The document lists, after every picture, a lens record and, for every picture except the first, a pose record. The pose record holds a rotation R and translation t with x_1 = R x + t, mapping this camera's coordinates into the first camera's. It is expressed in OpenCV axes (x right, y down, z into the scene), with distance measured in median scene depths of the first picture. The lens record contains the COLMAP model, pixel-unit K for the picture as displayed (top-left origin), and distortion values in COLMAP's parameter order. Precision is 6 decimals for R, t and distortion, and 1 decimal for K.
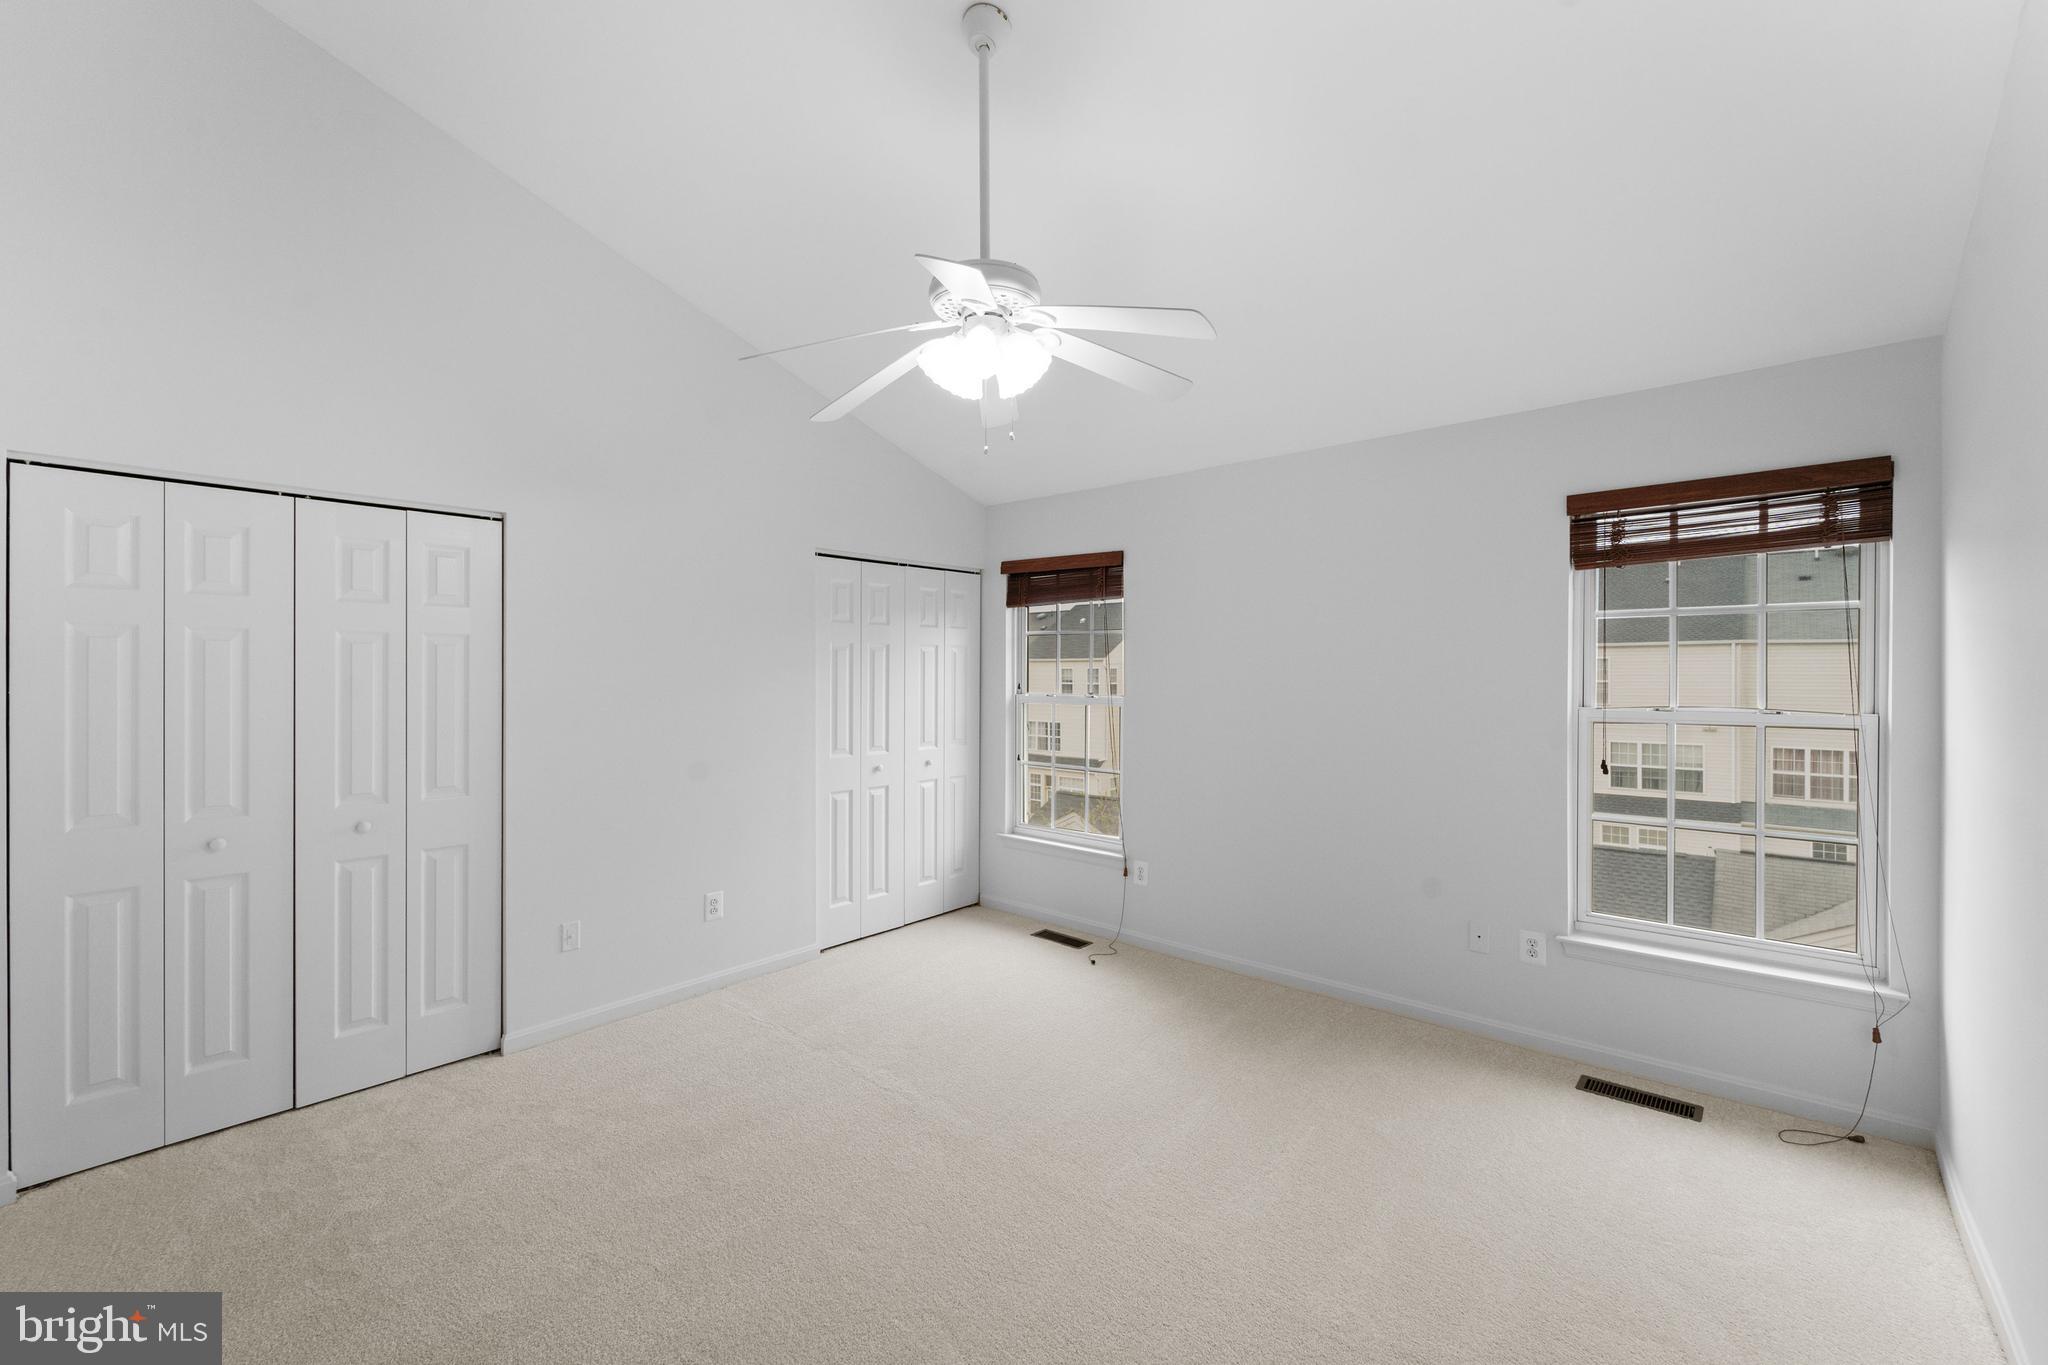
lens RADIAL K [[820.9, 0, 1024.0], [0, 820.9, 682.5], [0, 0, 1]] dist [0.000485, -0.000316]
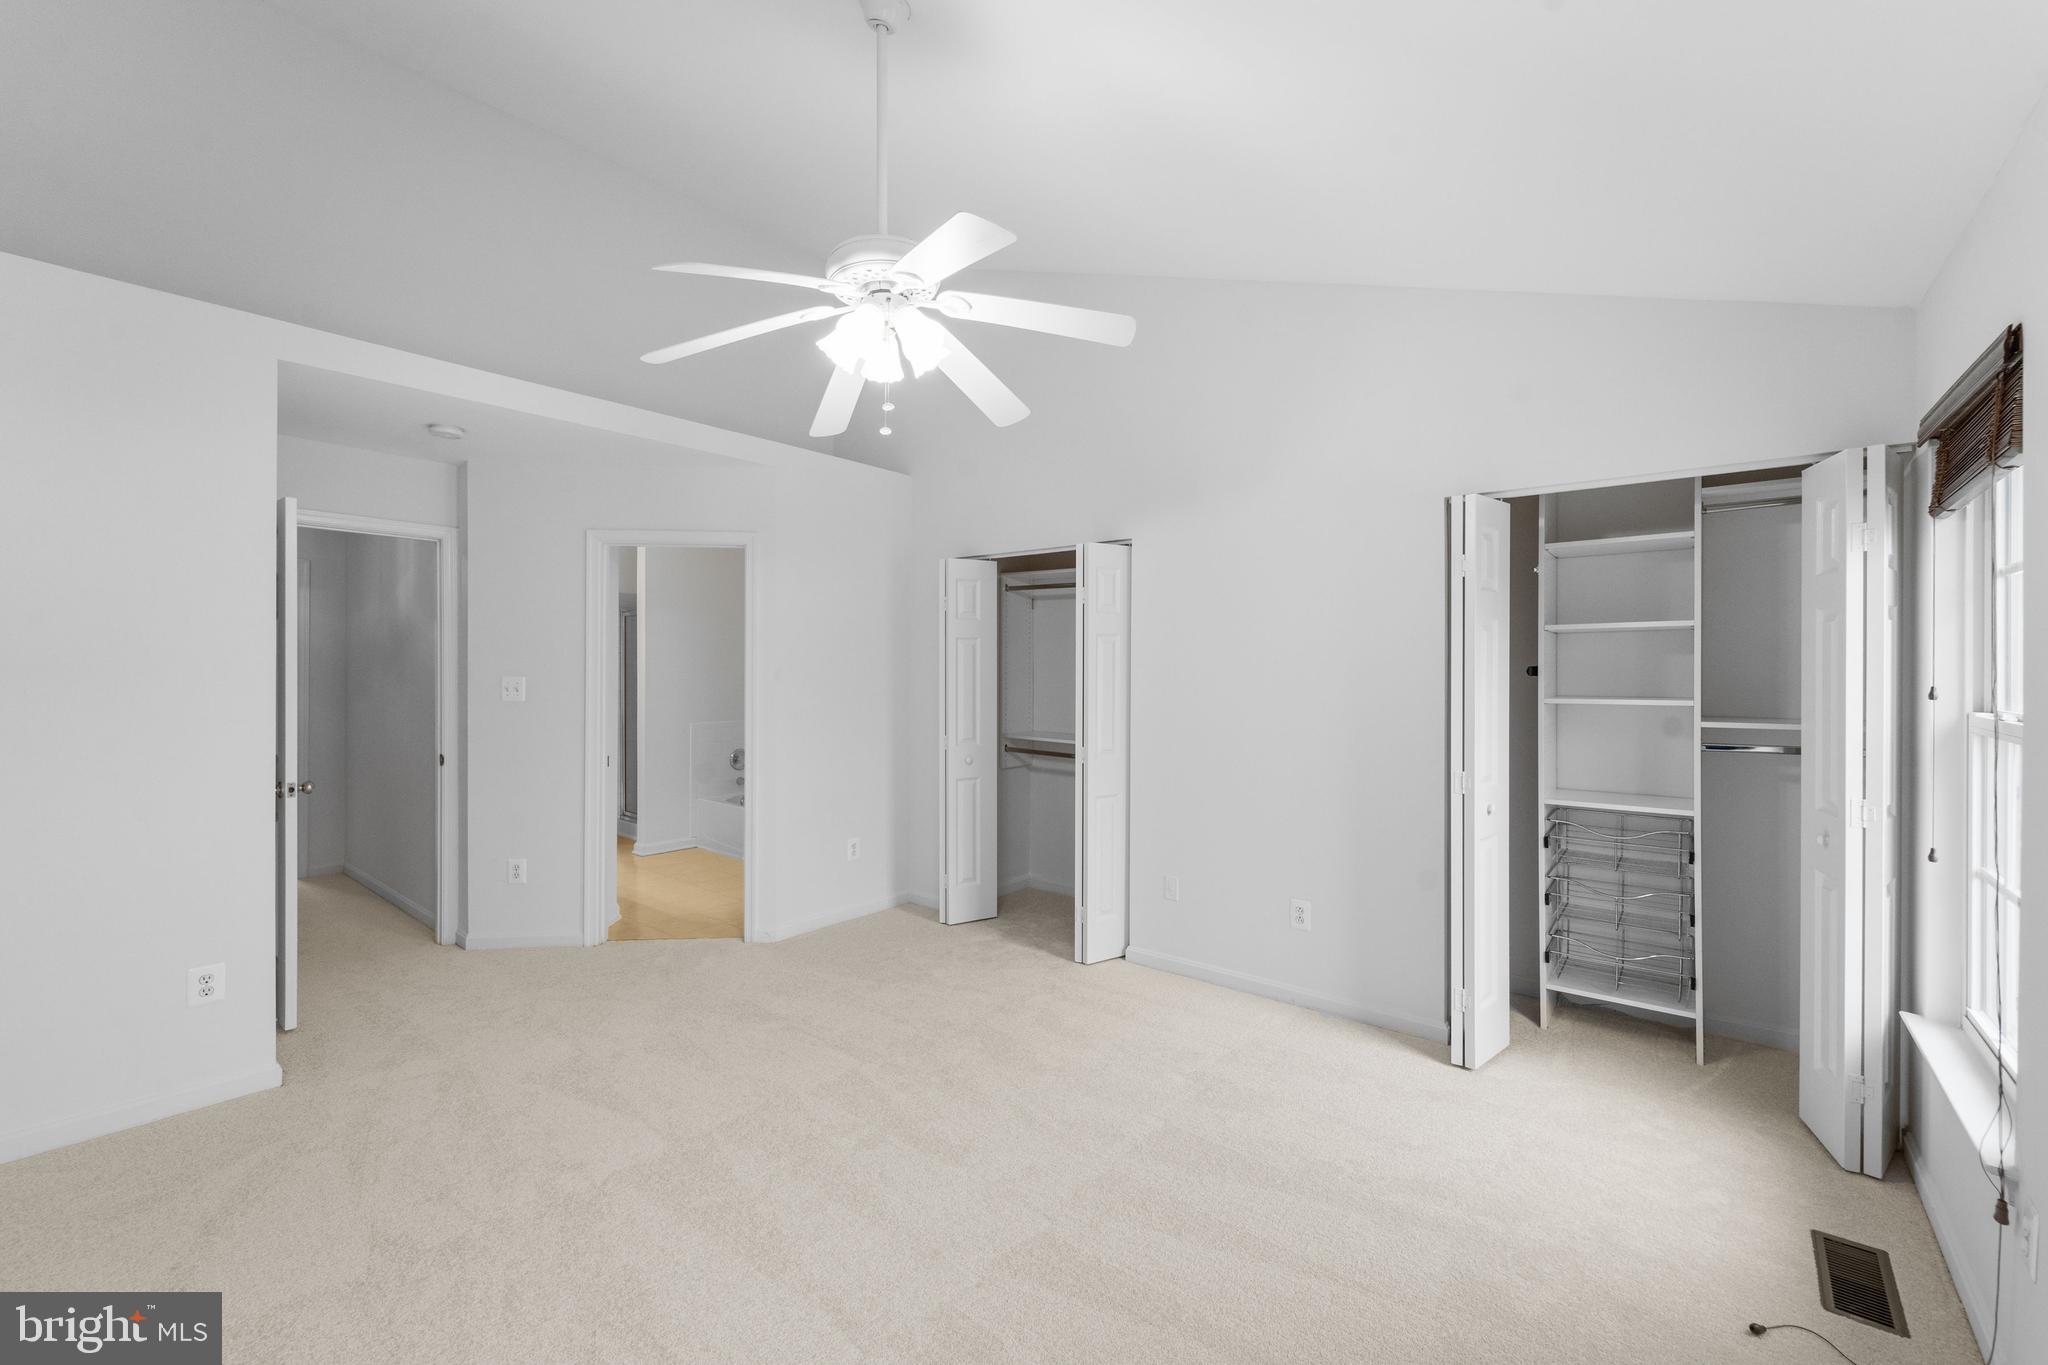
lens RADIAL K [[835.9, 0, 1020.2], [0, 835.9, 659.5], [0, 0, 1]] dist [-0.000064, -0.000097]
pose [[0.038169, -0.004767, -0.999260, 0.623053], [-0.009717, 0.999940, -0.005142, -0.010701], [0.999224, 0.009906, 0.038121, 0.716421]]
